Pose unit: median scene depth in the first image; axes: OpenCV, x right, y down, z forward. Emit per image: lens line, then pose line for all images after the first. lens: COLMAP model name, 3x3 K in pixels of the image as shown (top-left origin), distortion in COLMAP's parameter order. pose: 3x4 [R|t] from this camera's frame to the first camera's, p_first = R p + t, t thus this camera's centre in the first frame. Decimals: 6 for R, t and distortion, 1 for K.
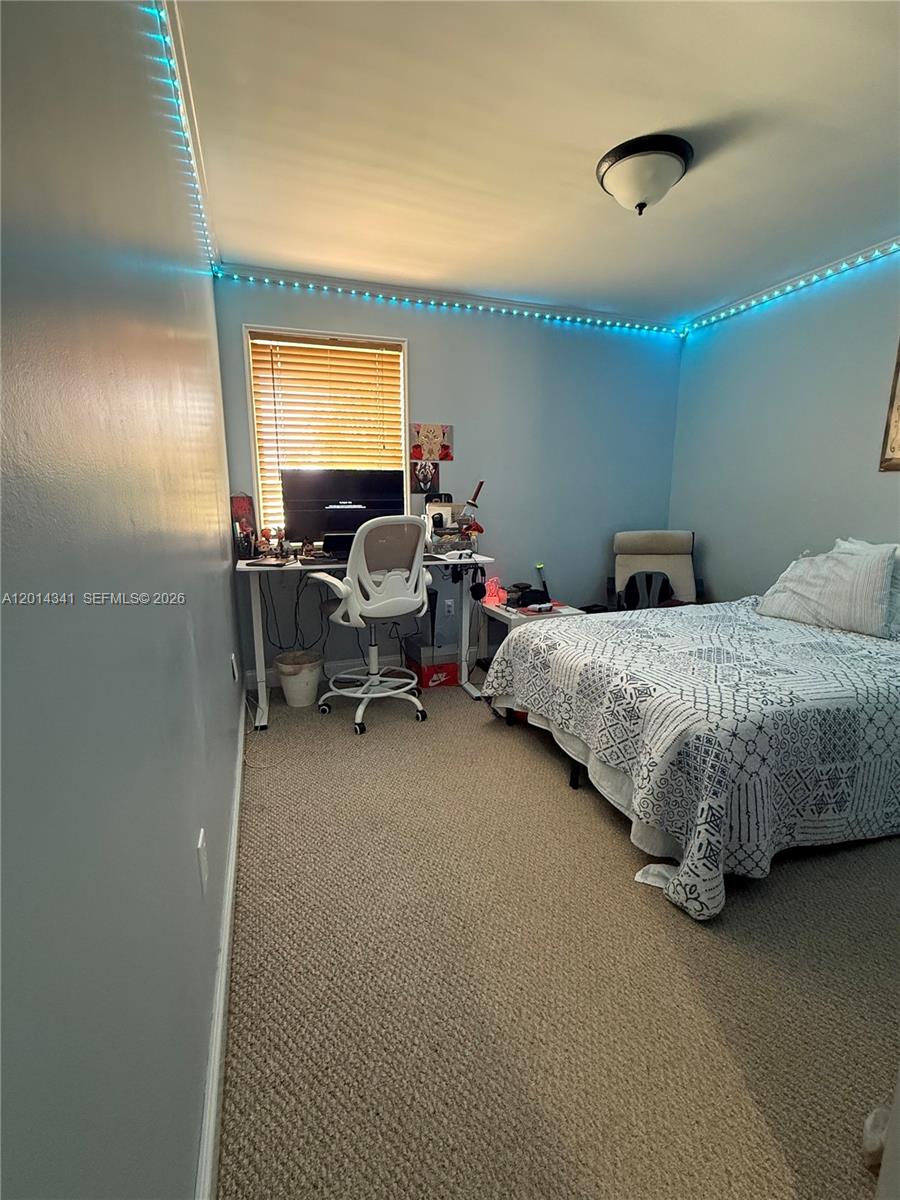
lens RADIAL K [[530.3, 0, 450.0], [0, 530.3, 600.0], [0, 0, 1]] dist [0.000697, 0.000101]
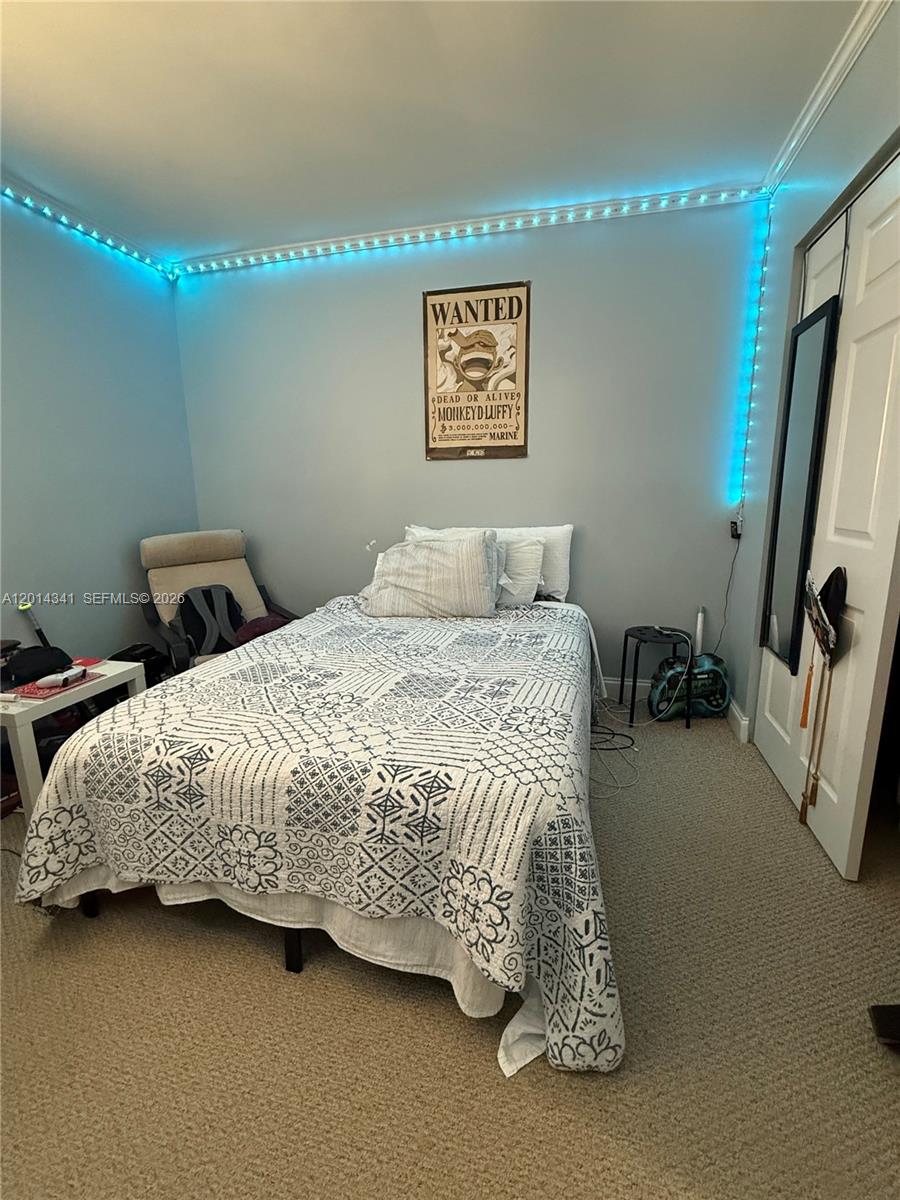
lens RADIAL K [[530.3, 0, 450.0], [0, 530.3, 600.0], [0, 0, 1]] dist [0.000697, 0.000101]
pose [[0.557778, -0.179683, 0.810307, -0.083896], [0.172228, 0.980092, 0.098779, -0.089004], [-0.811925, 0.084461, 0.577620, 0.506024]]
